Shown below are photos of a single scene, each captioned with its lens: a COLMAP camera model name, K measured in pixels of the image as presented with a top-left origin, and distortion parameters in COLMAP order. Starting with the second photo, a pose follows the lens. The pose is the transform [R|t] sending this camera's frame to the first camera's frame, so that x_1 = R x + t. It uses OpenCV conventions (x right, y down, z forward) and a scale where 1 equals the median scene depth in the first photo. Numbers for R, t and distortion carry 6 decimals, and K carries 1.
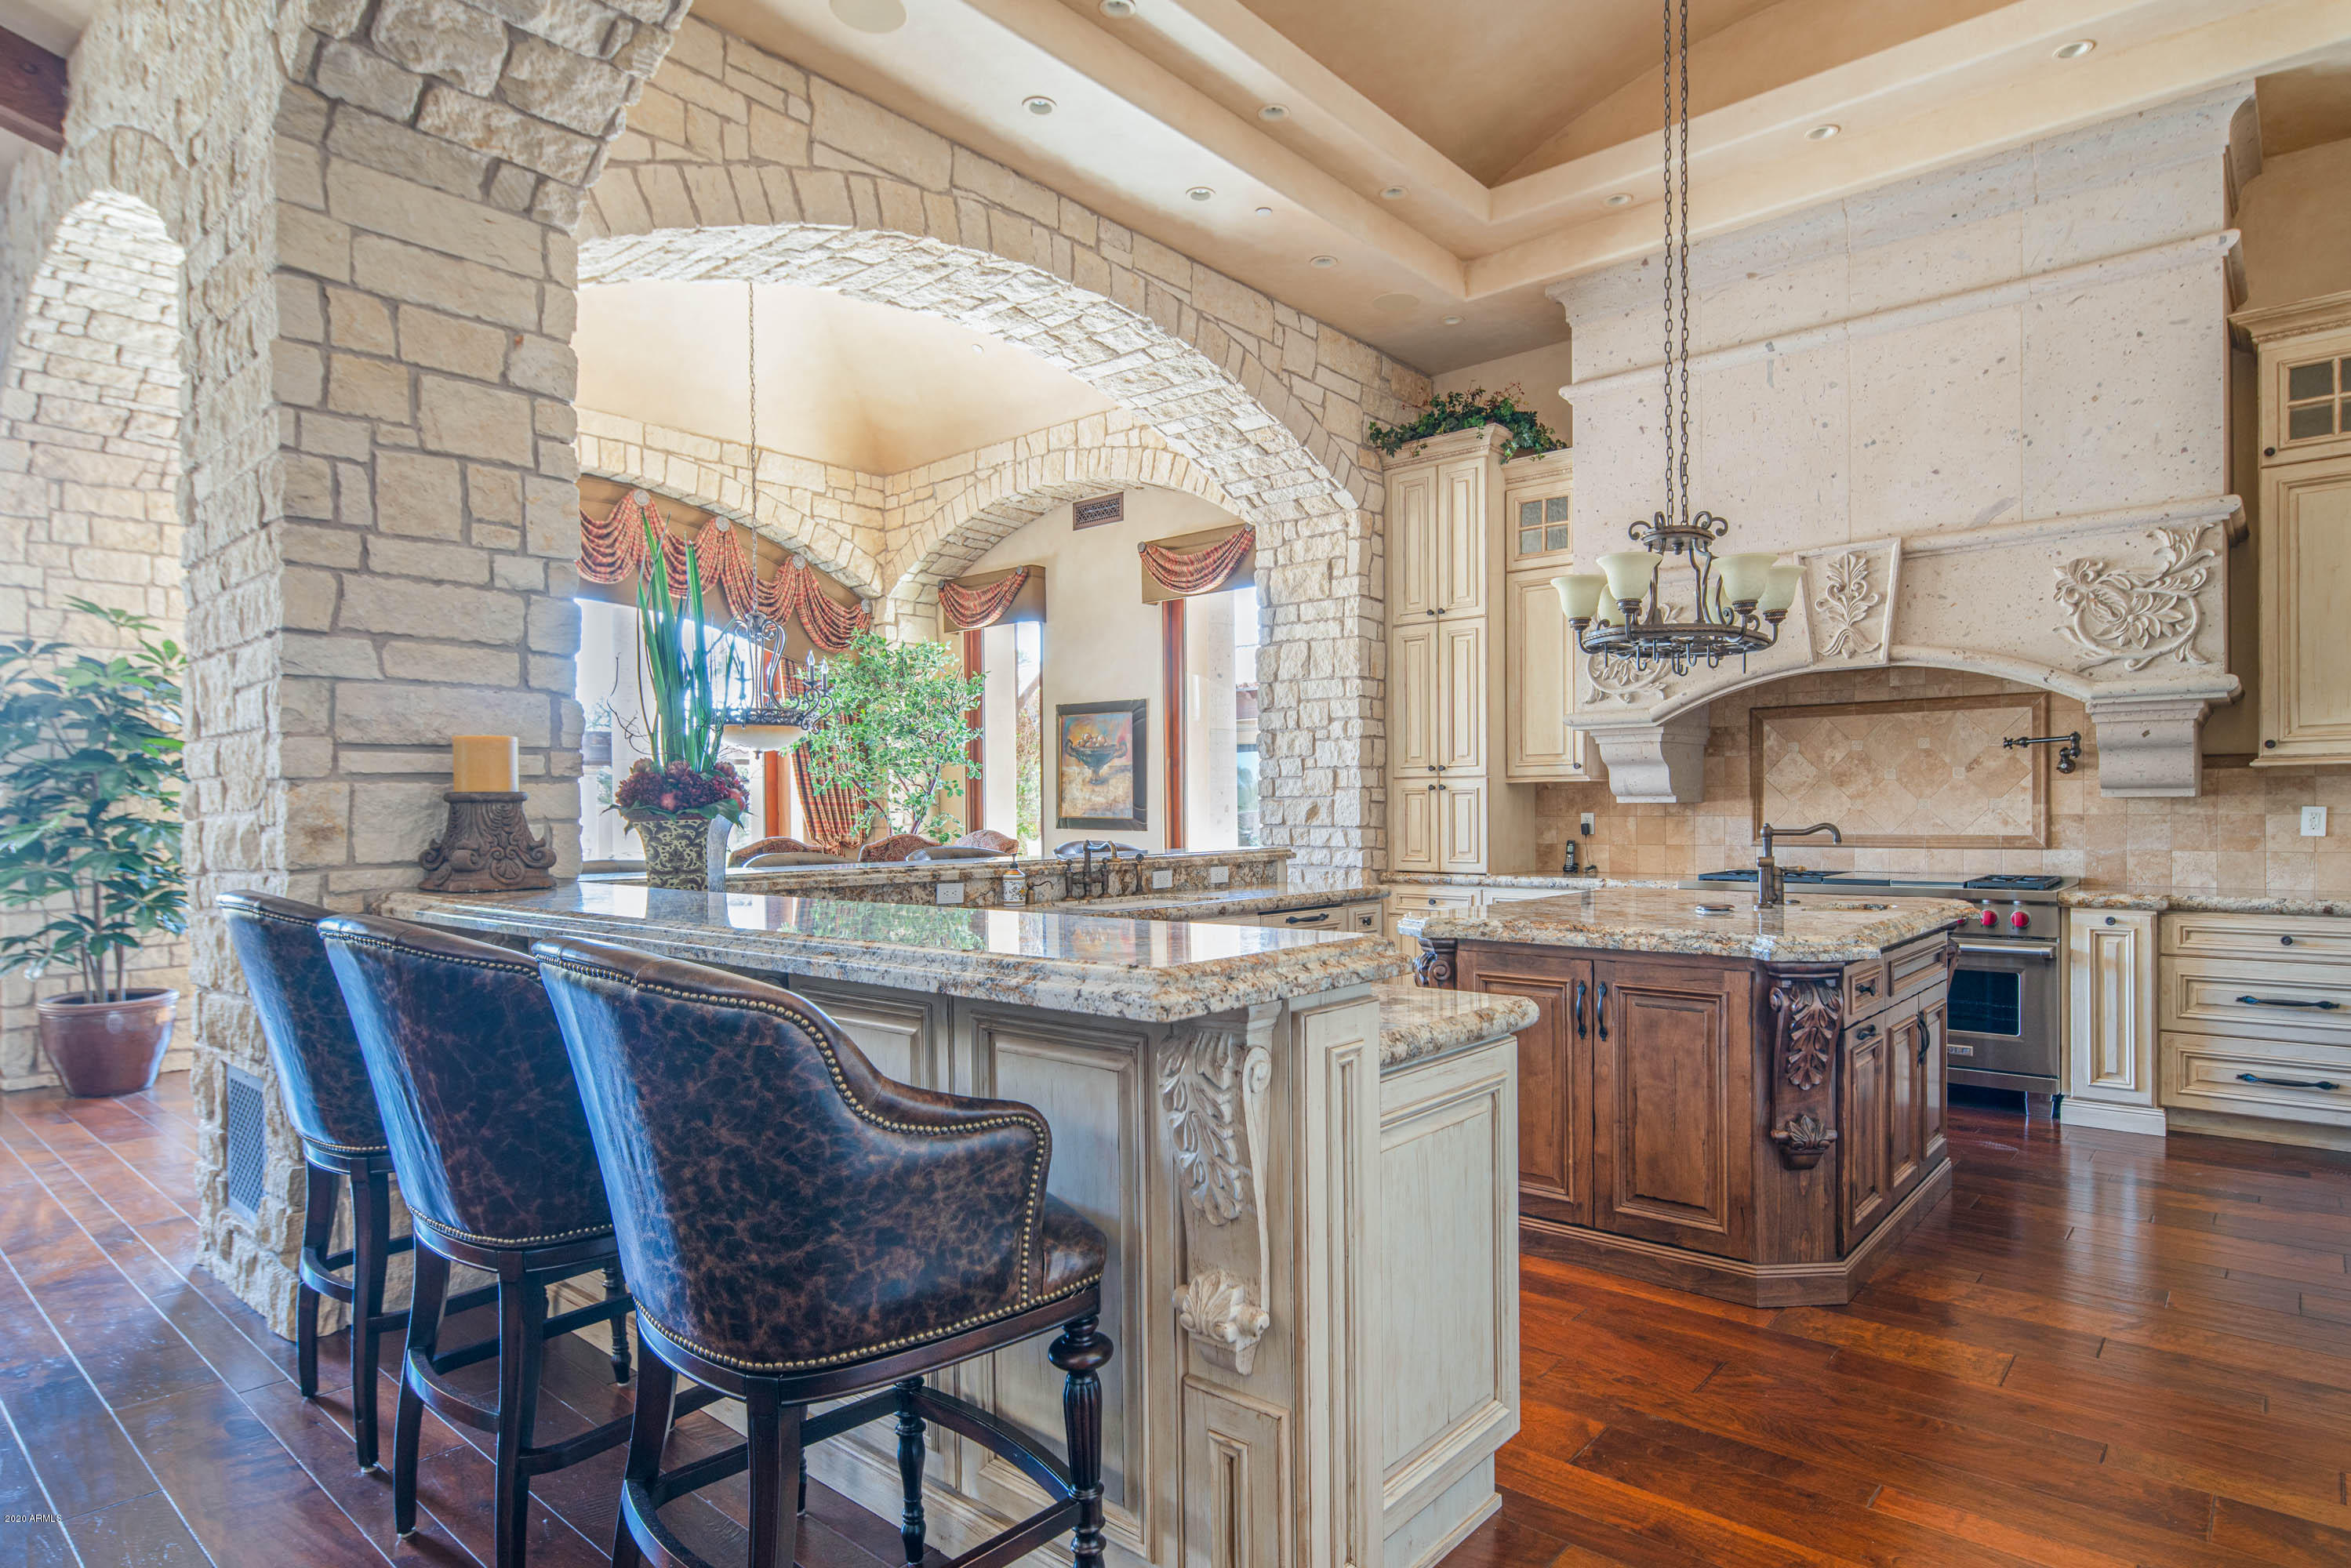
lens RADIAL K [[1279.7, 0, 1197.7], [0, 1279.7, 821.6], [0, 0, 1]] dist [0.000048, -0.001222]
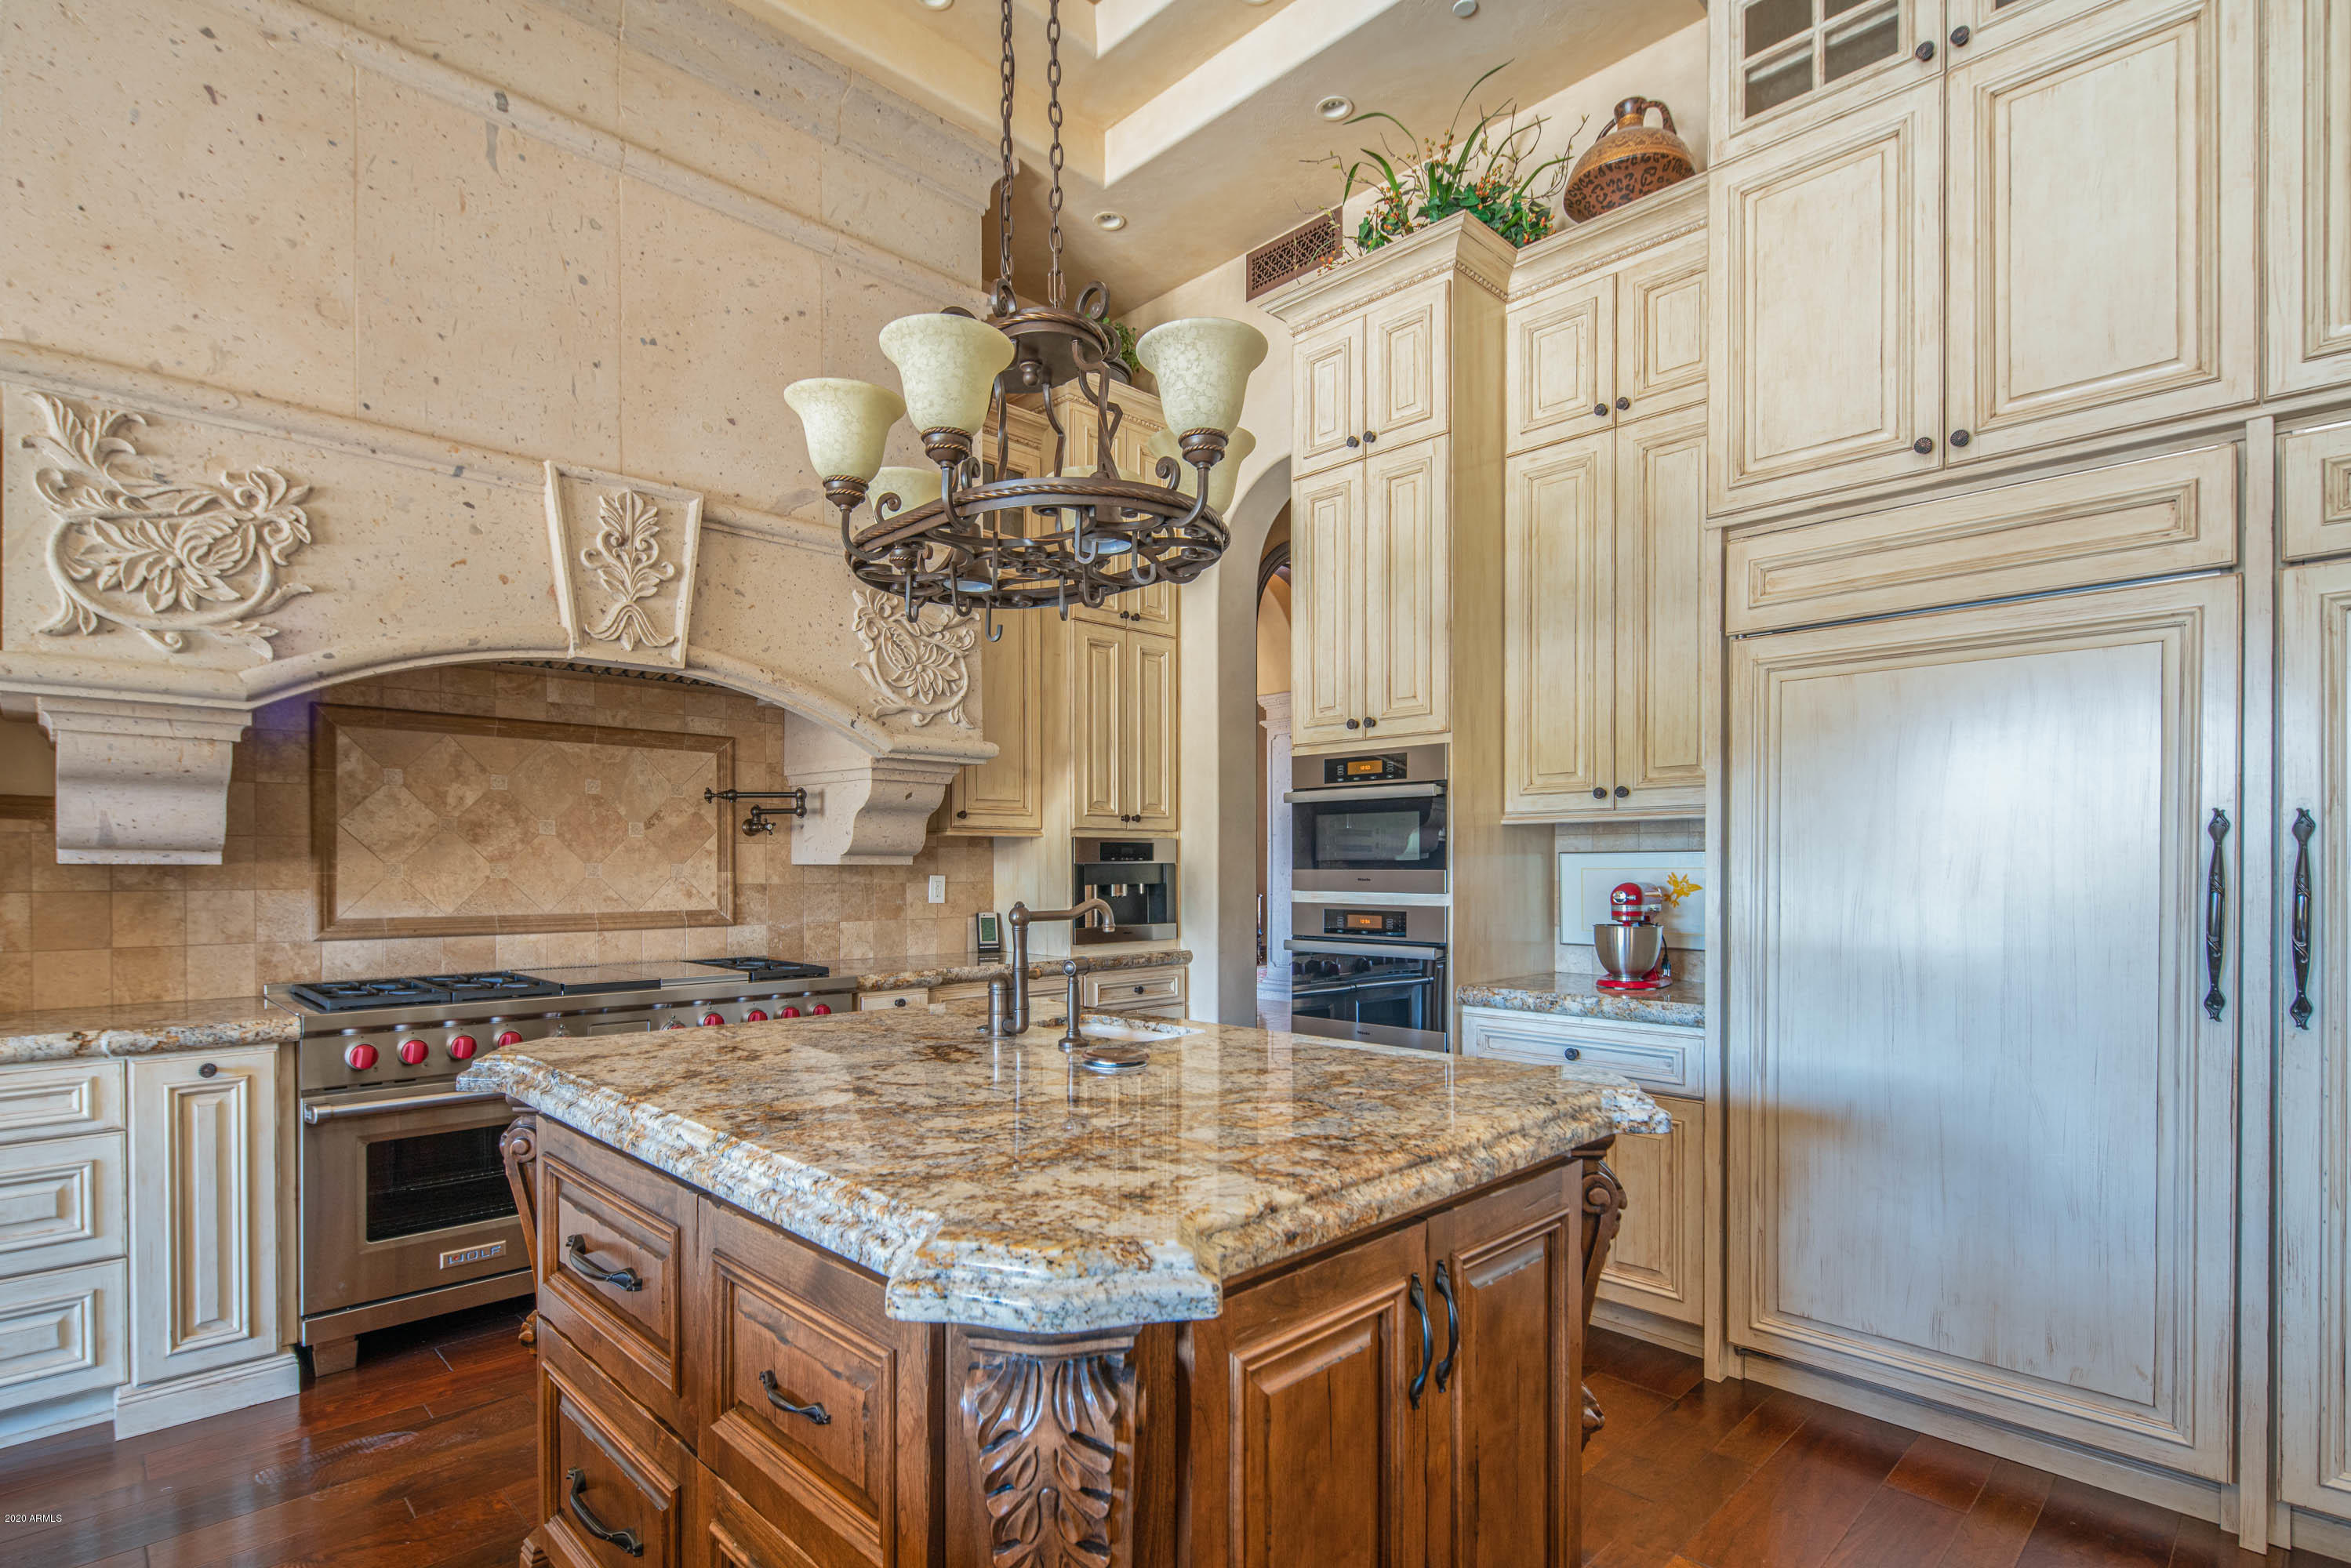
lens RADIAL K [[1149.8, 0, 1159.7], [0, 1149.8, 881.1], [0, 0, 1]] dist [0.000959, -0.002606]
pose [[0.082985, -0.001379, 0.996550, -0.056432], [0.009086, 0.999959, 0.000627, -0.004937], [-0.996509, 0.009003, 0.082994, 0.606446]]
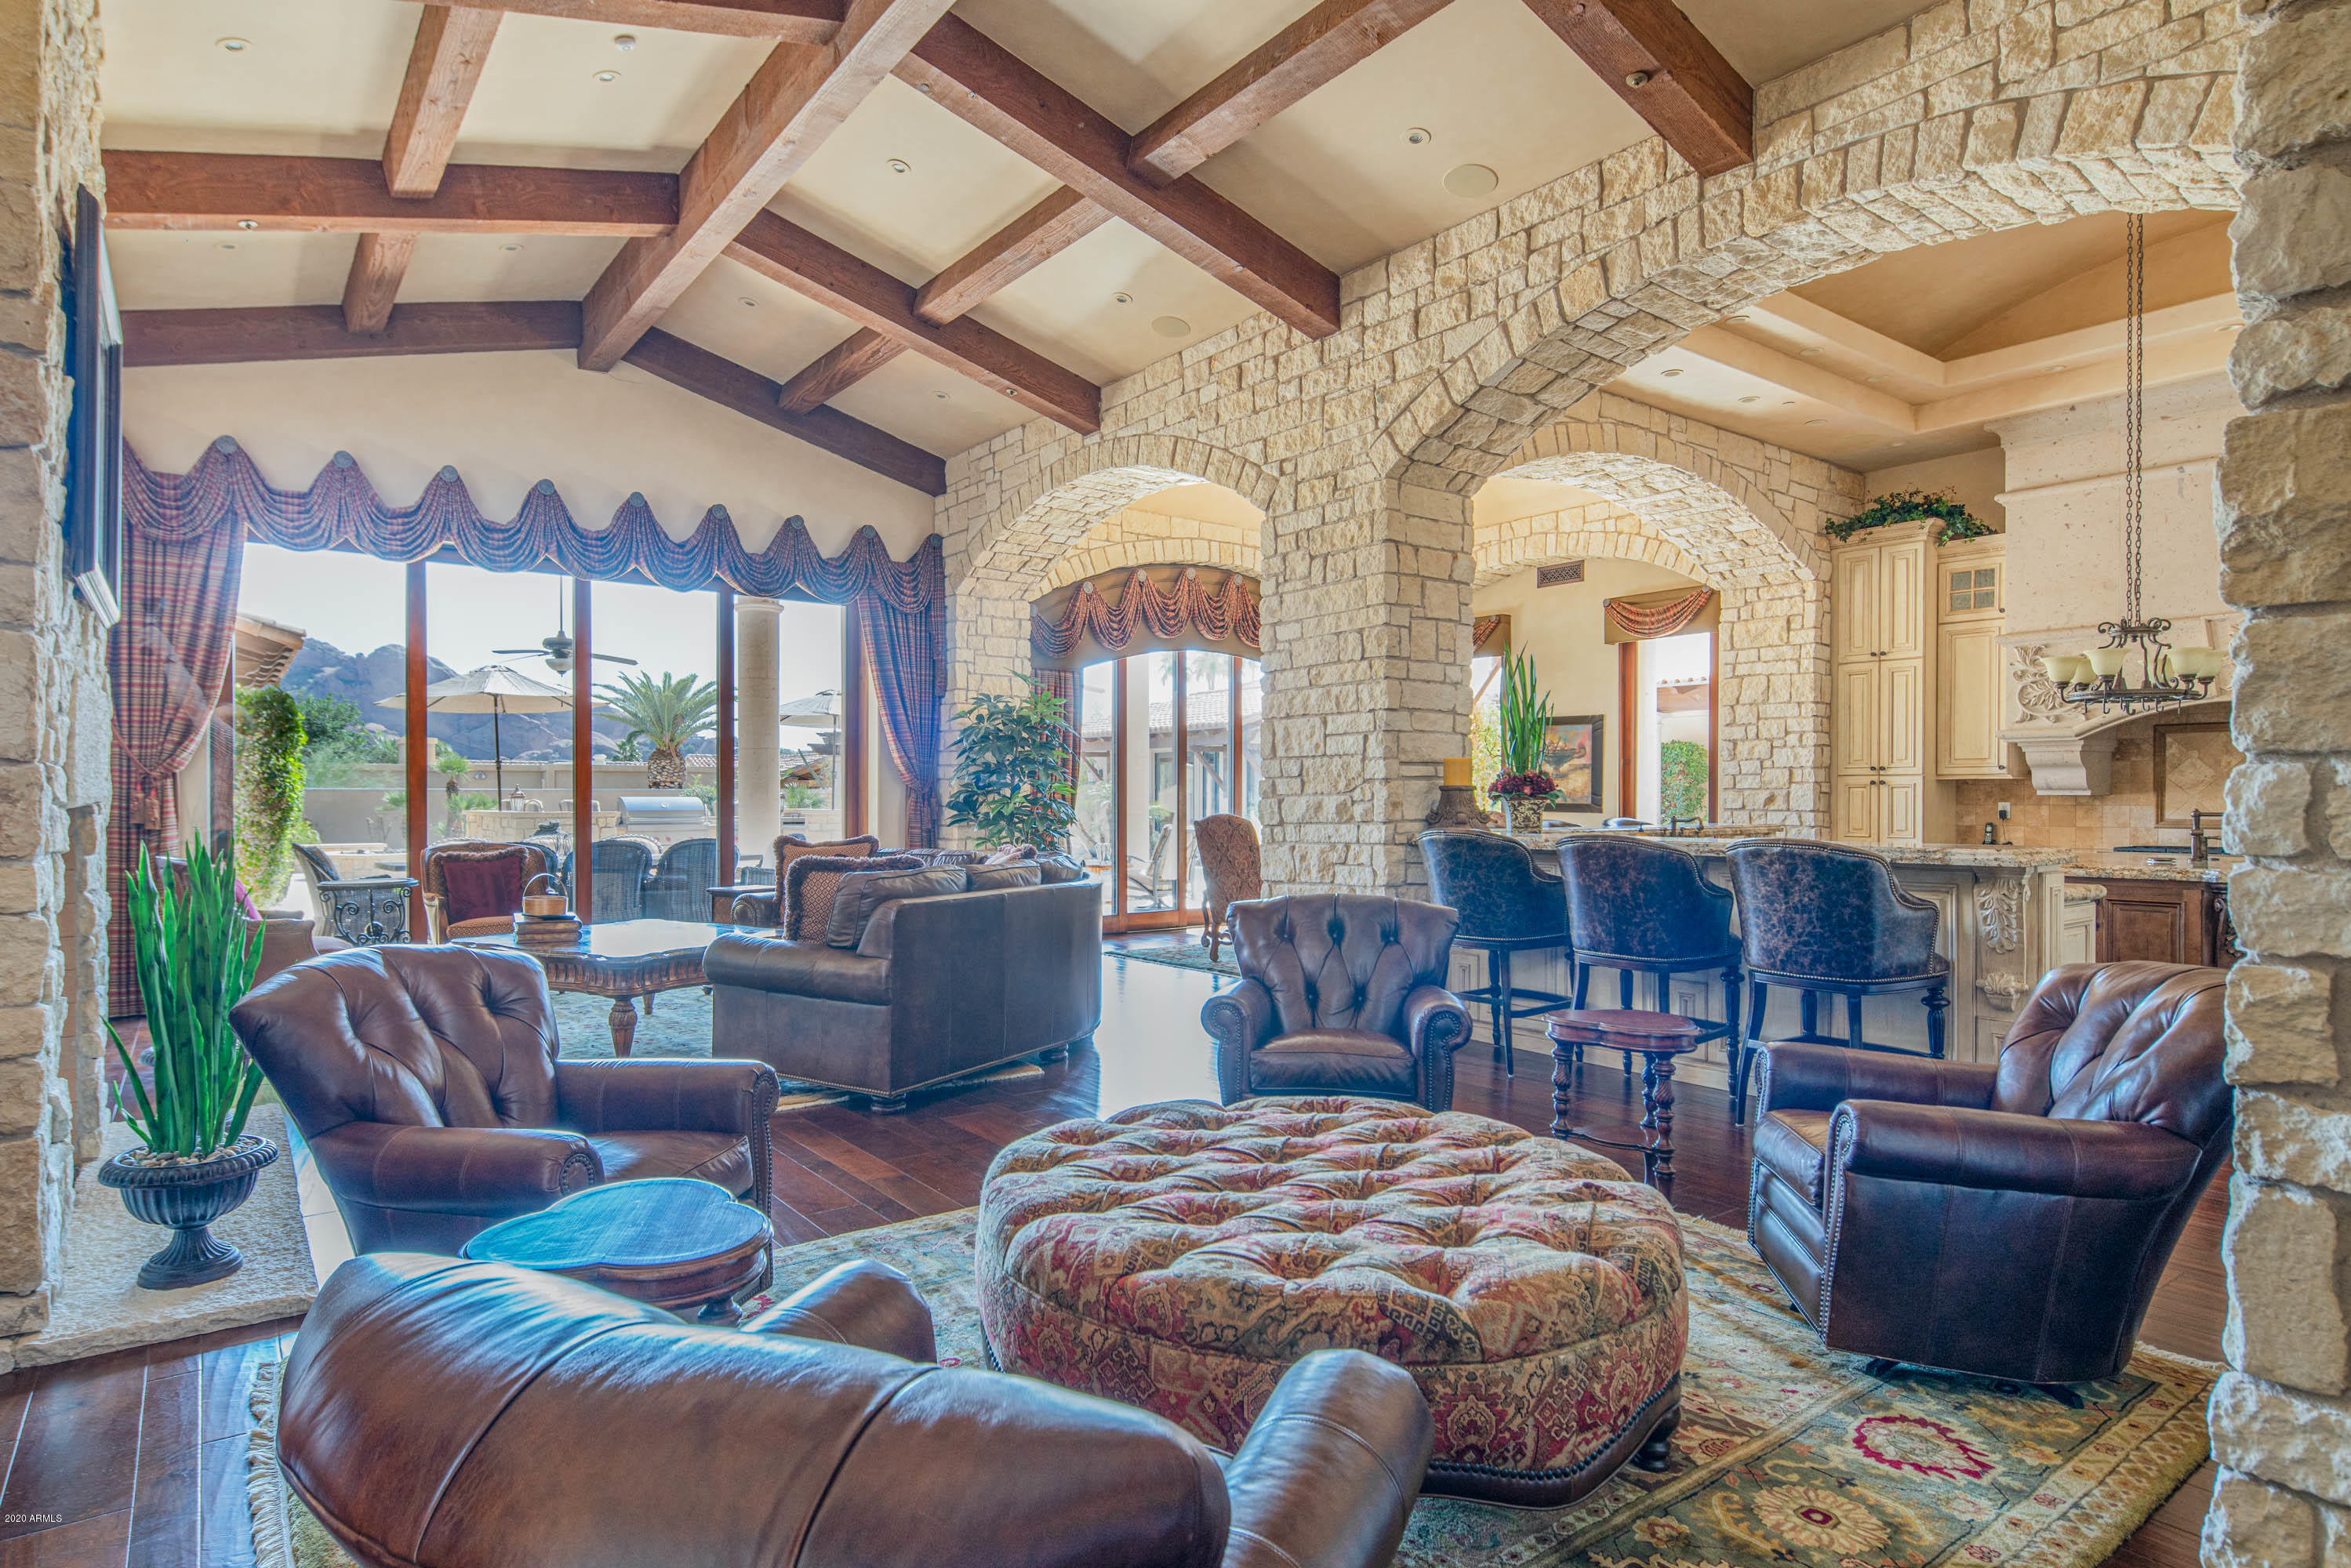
lens RADIAL K [[1255.5, 0, 1069.0], [0, 1255.5, 803.4], [0, 0, 1]] dist [-0.001151, -0.003472]
pose [[0.966701, 0.009348, -0.255736, -0.347121], [-0.010401, 0.999942, -0.002769, 0.009363], [0.255695, 0.005337, 0.966743, -0.584437]]
